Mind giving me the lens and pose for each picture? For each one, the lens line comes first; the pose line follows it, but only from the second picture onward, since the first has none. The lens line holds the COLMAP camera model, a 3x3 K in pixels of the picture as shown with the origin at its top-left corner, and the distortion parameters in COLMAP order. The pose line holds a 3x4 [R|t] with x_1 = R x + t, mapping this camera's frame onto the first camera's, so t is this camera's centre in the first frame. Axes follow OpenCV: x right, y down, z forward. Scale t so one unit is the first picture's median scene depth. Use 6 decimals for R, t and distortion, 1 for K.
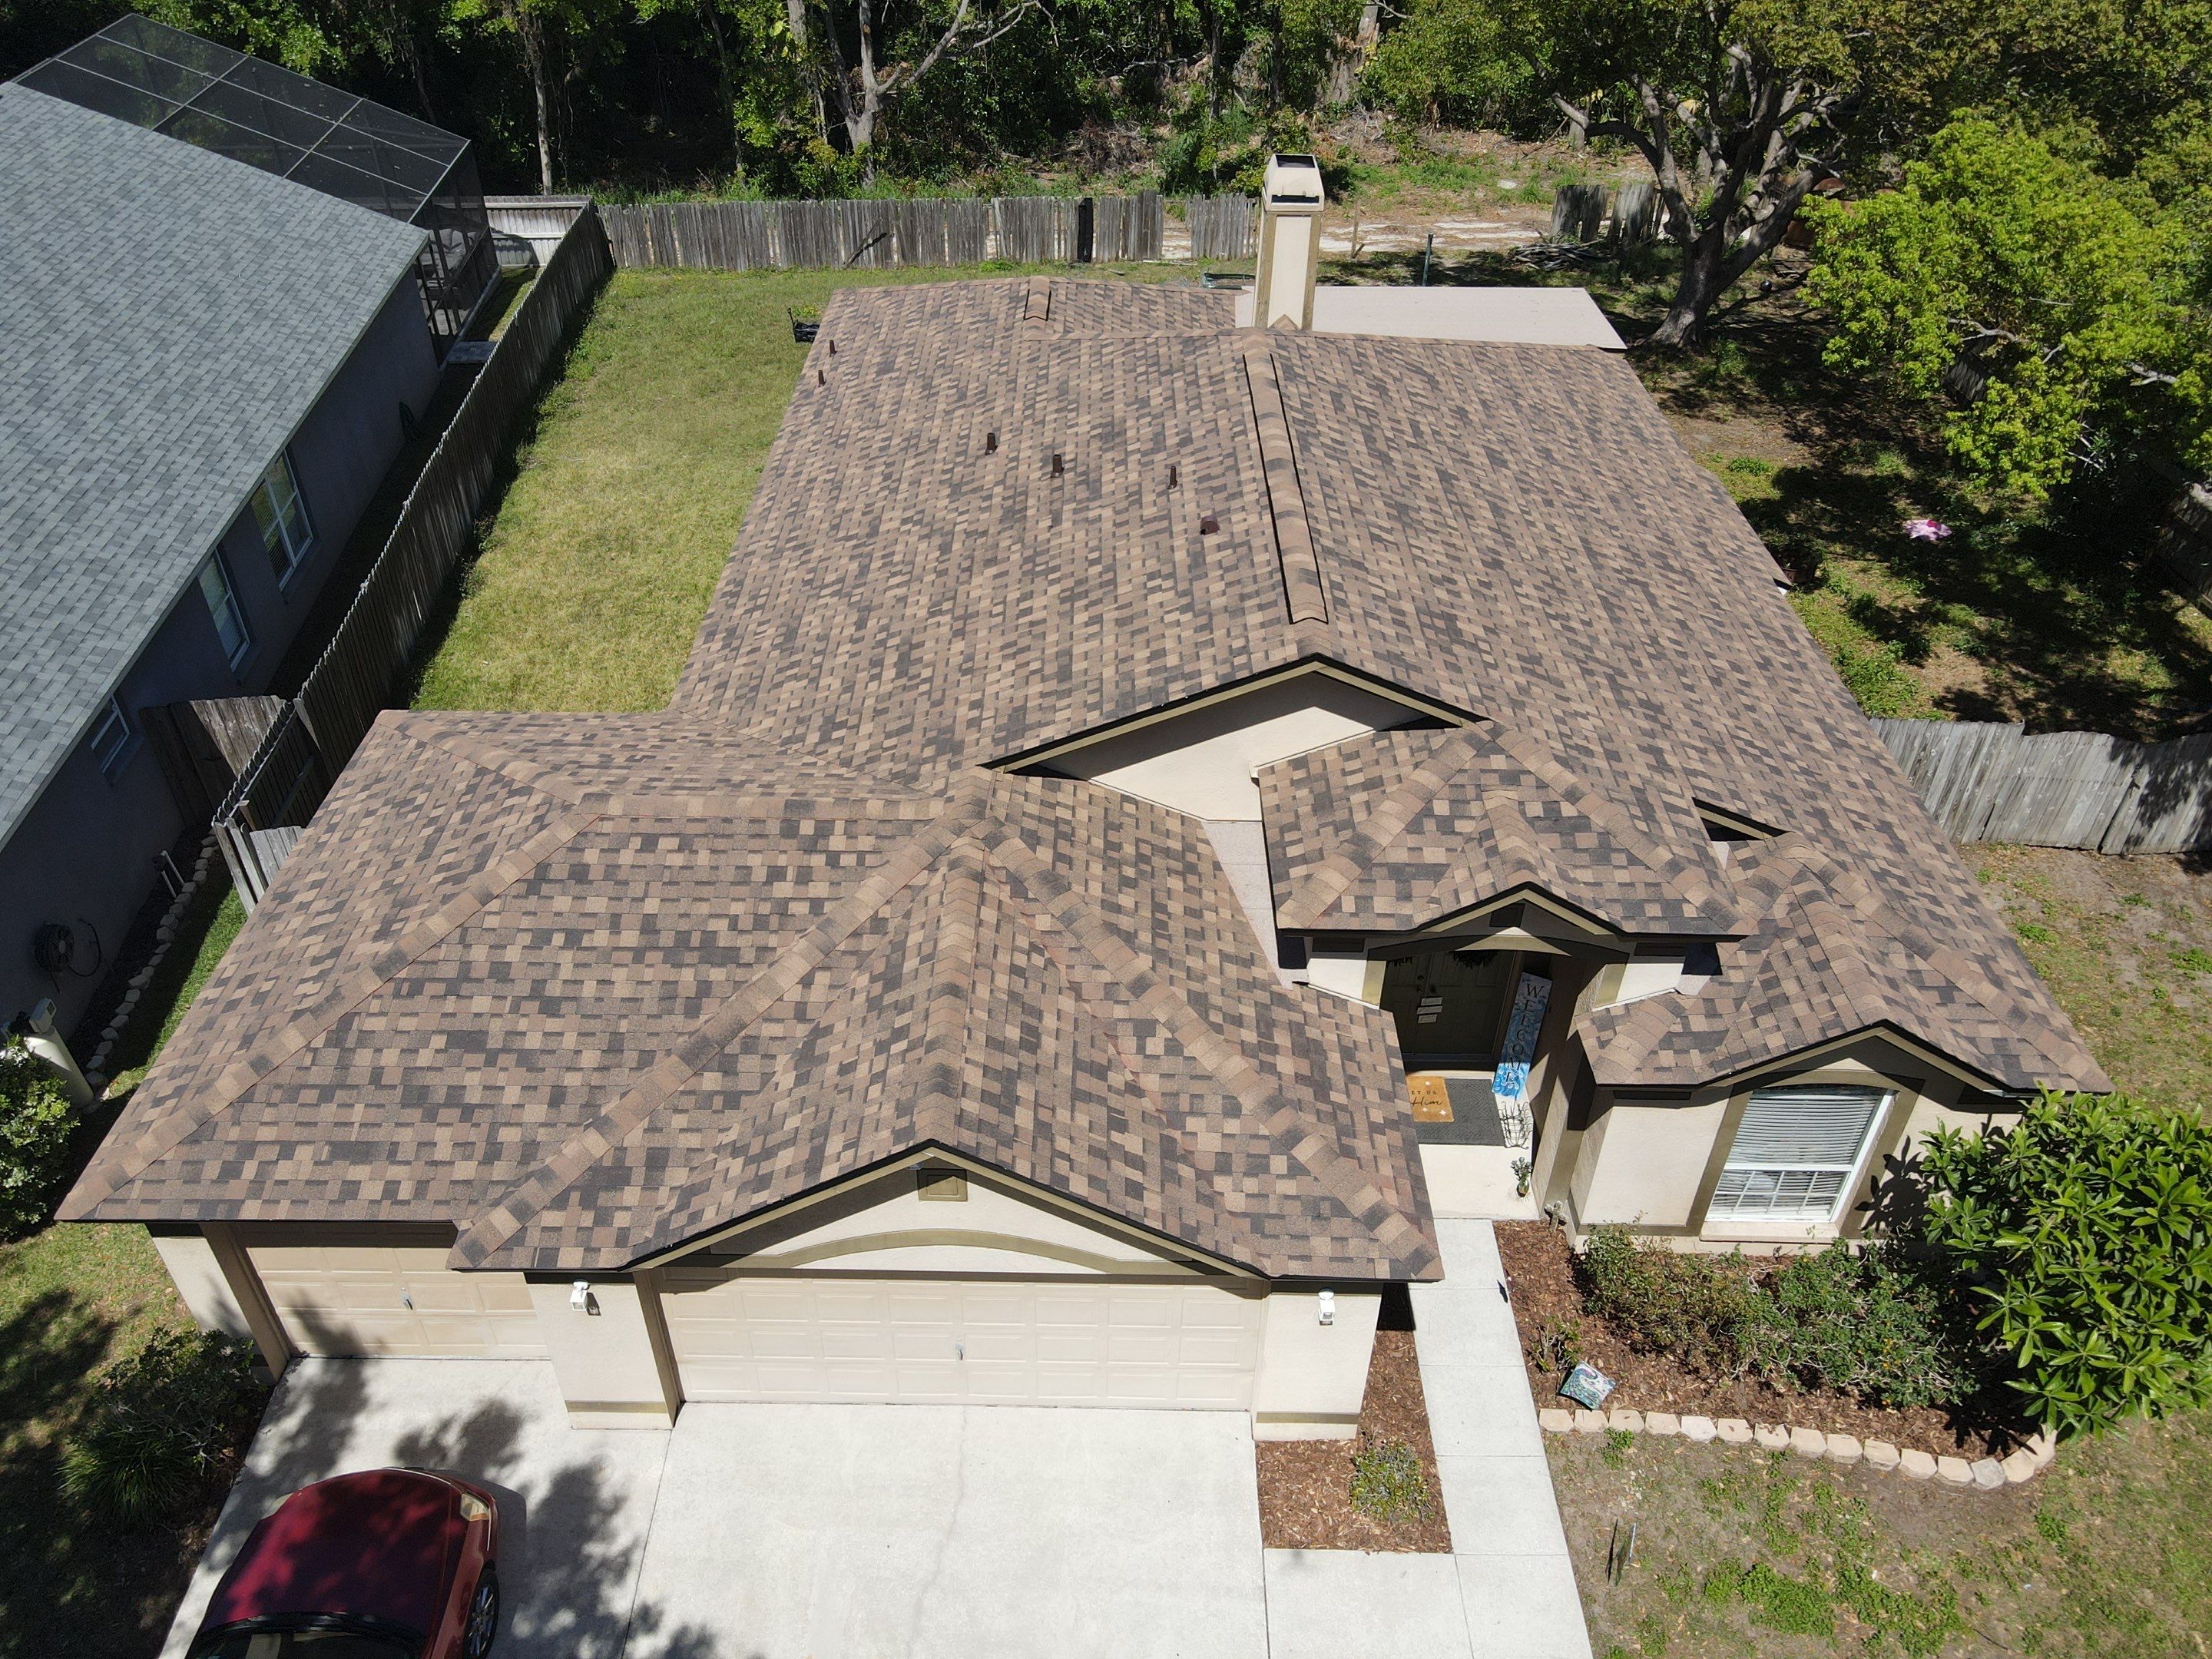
lens RADIAL K [[1623.5, 0, 1072.0], [0, 1623.5, 819.3], [0, 0, 1]] dist [-0.012714, 0.024288]
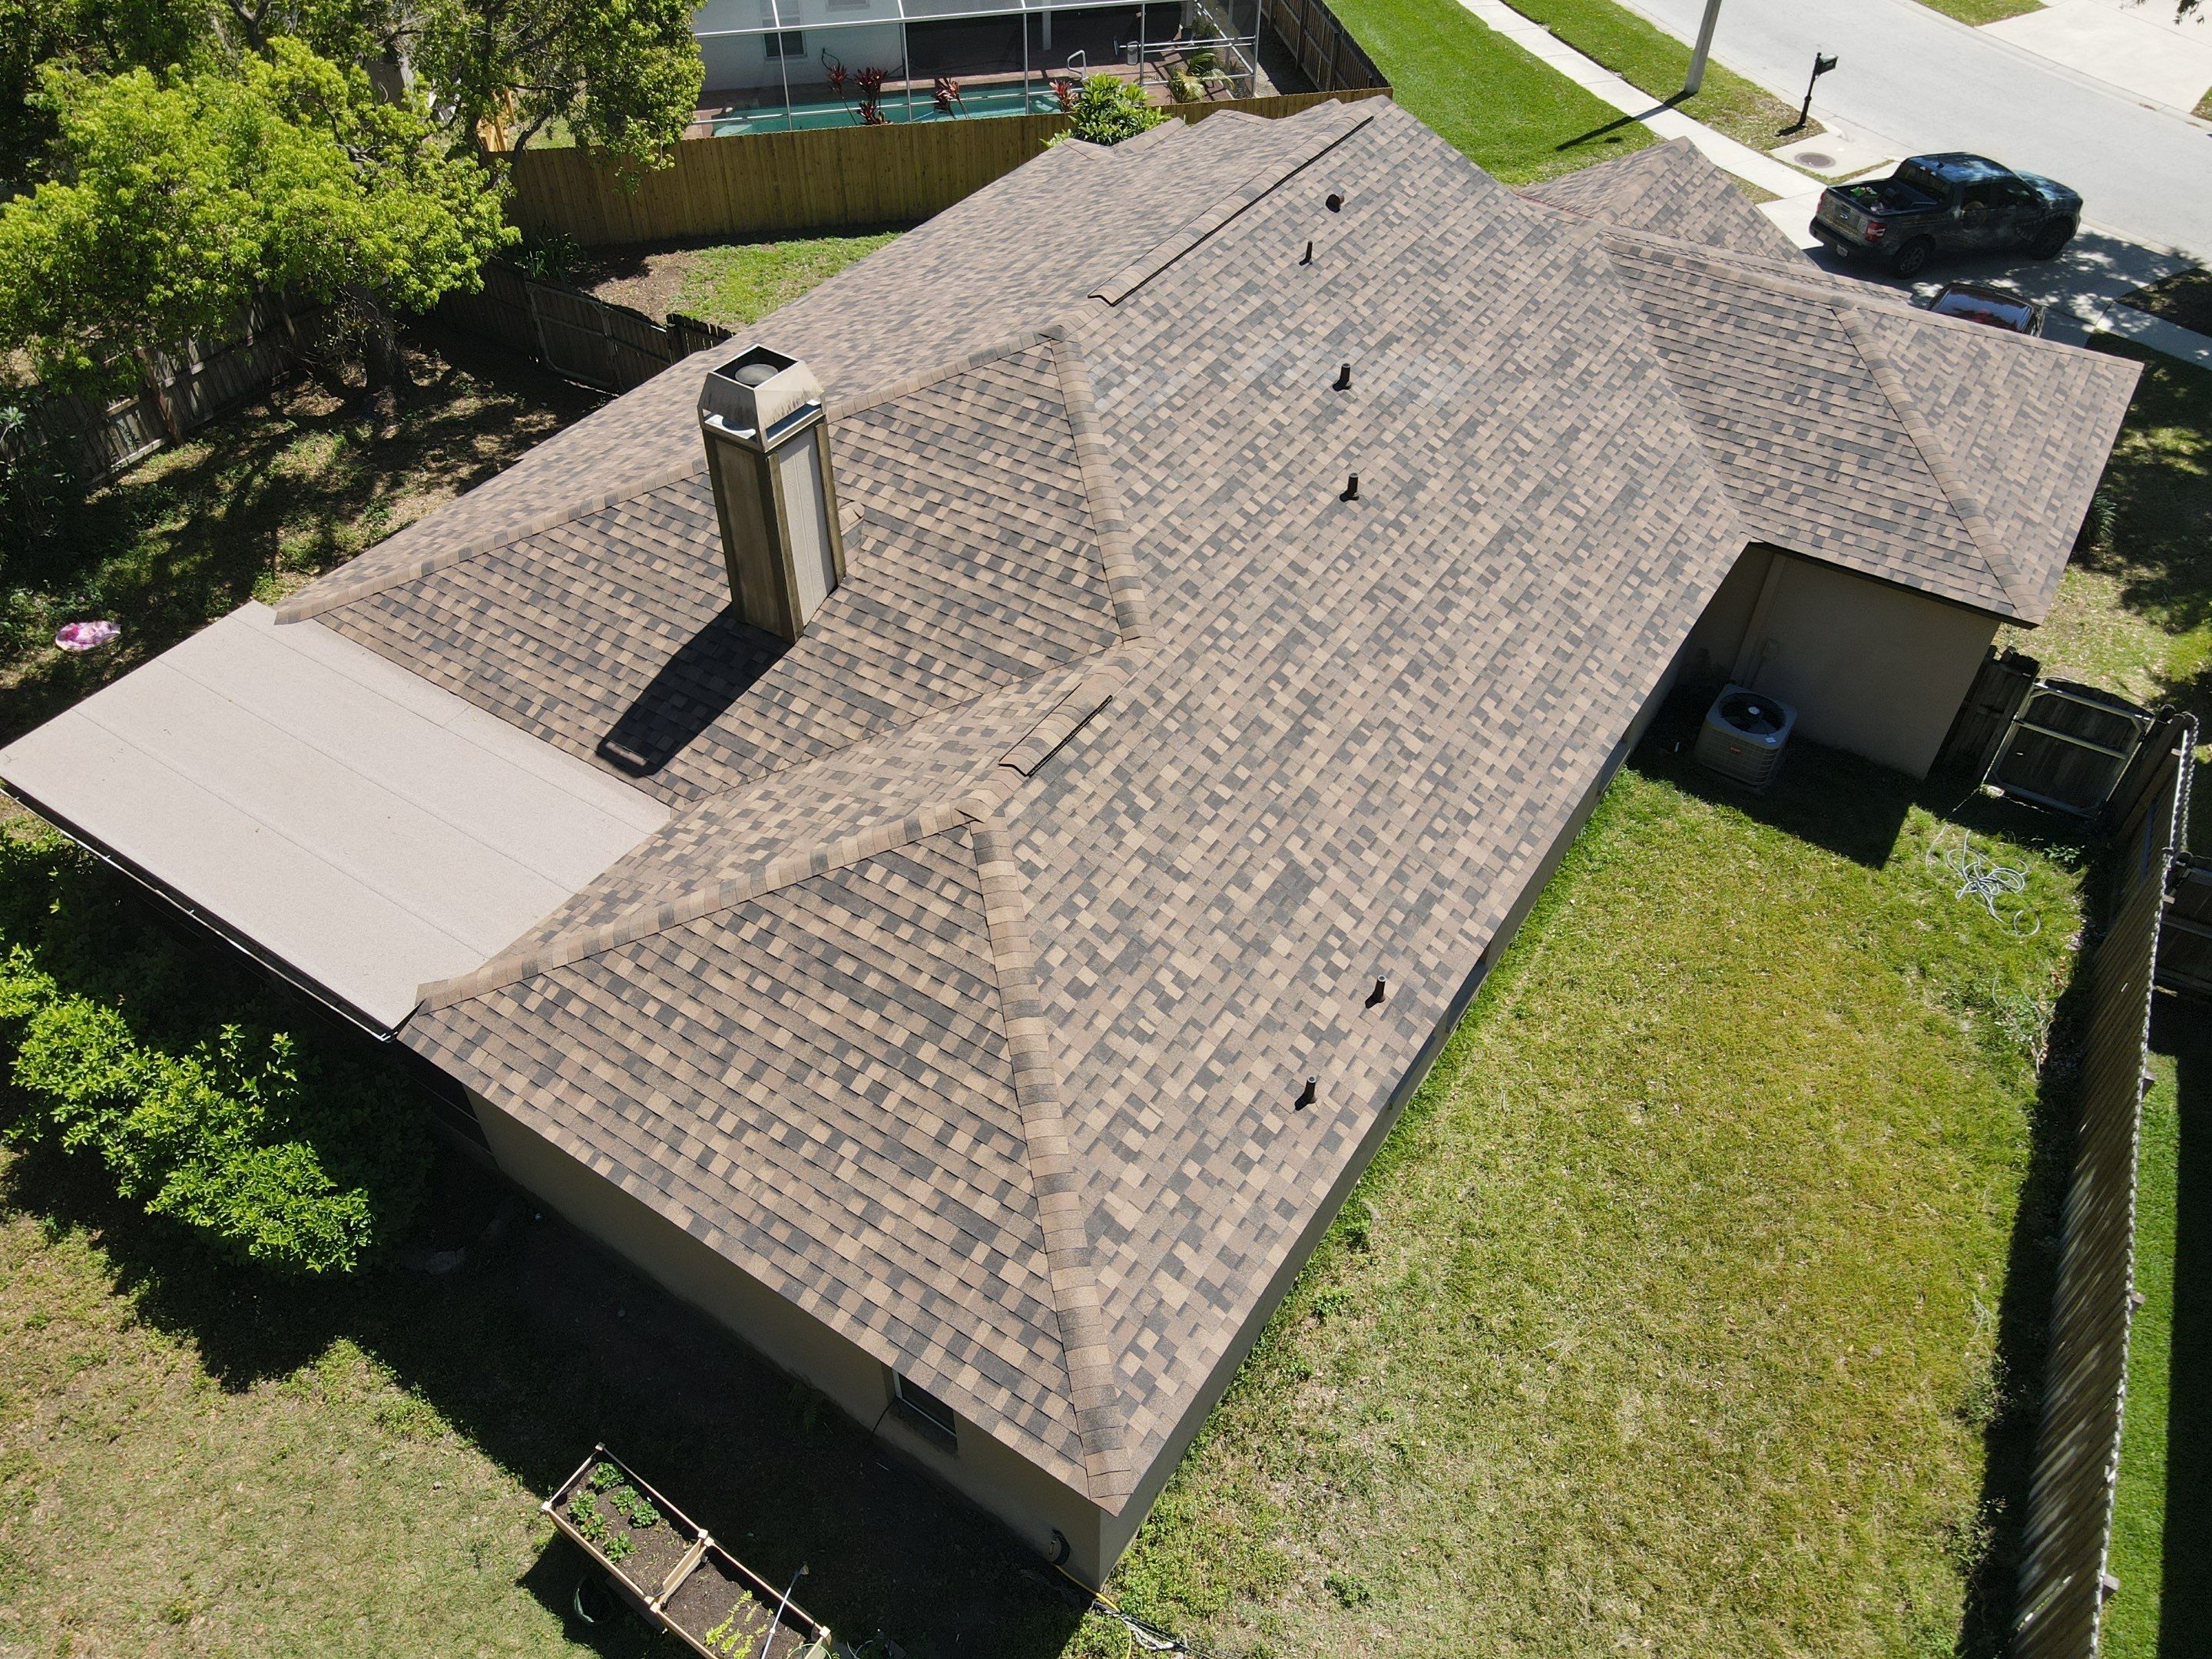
lens RADIAL K [[1623.5, 0, 1072.0], [0, 1623.5, 819.3], [0, 0, 1]] dist [-0.012714, 0.024288]
pose [[-0.840717, -0.372952, 0.392558, -0.461875], [0.331448, 0.218832, 0.917744, -1.453733], [-0.428179, 0.901676, -0.060361, 1.813069]]
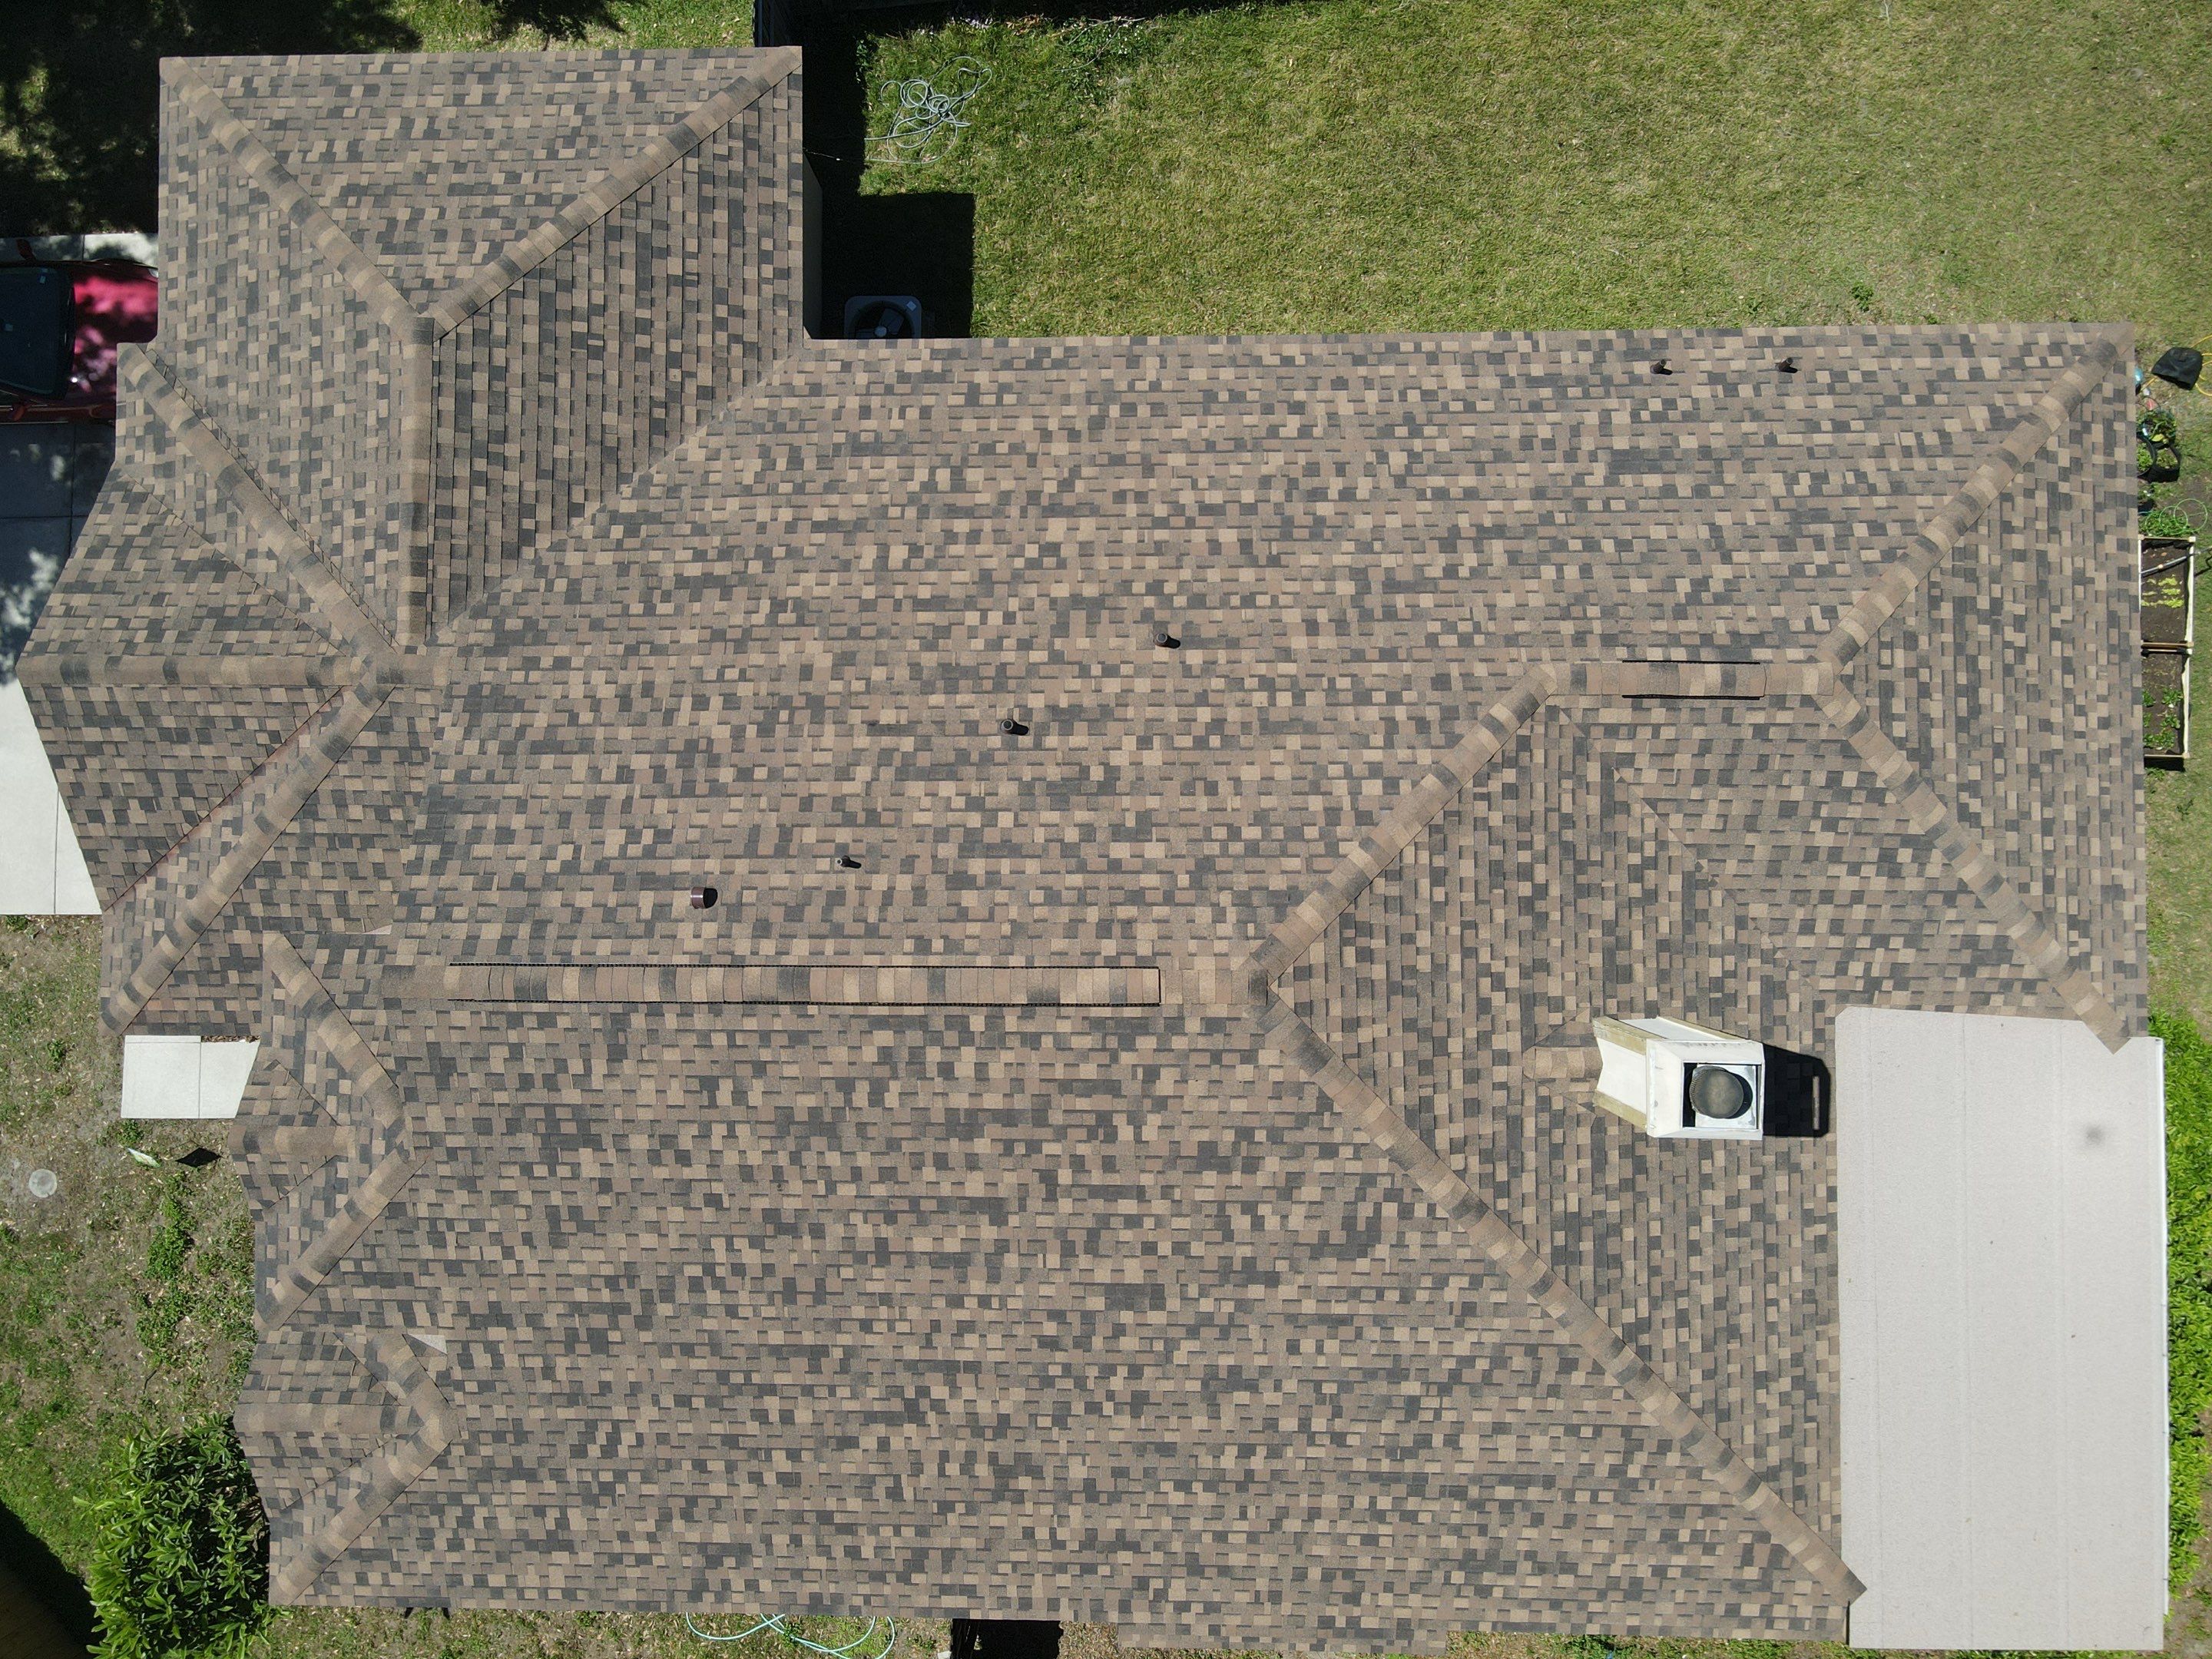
lens RADIAL K [[1615.2, 0, 1077.4], [0, 1615.2, 815.5], [0, 0, 1]] dist [0.006825, 0.003433]
pose [[0.016126, 0.999080, -0.039736, 0.089934], [-0.564958, 0.041893, 0.824055, -1.190289], [0.824962, 0.009160, 0.565114, 0.764842]]
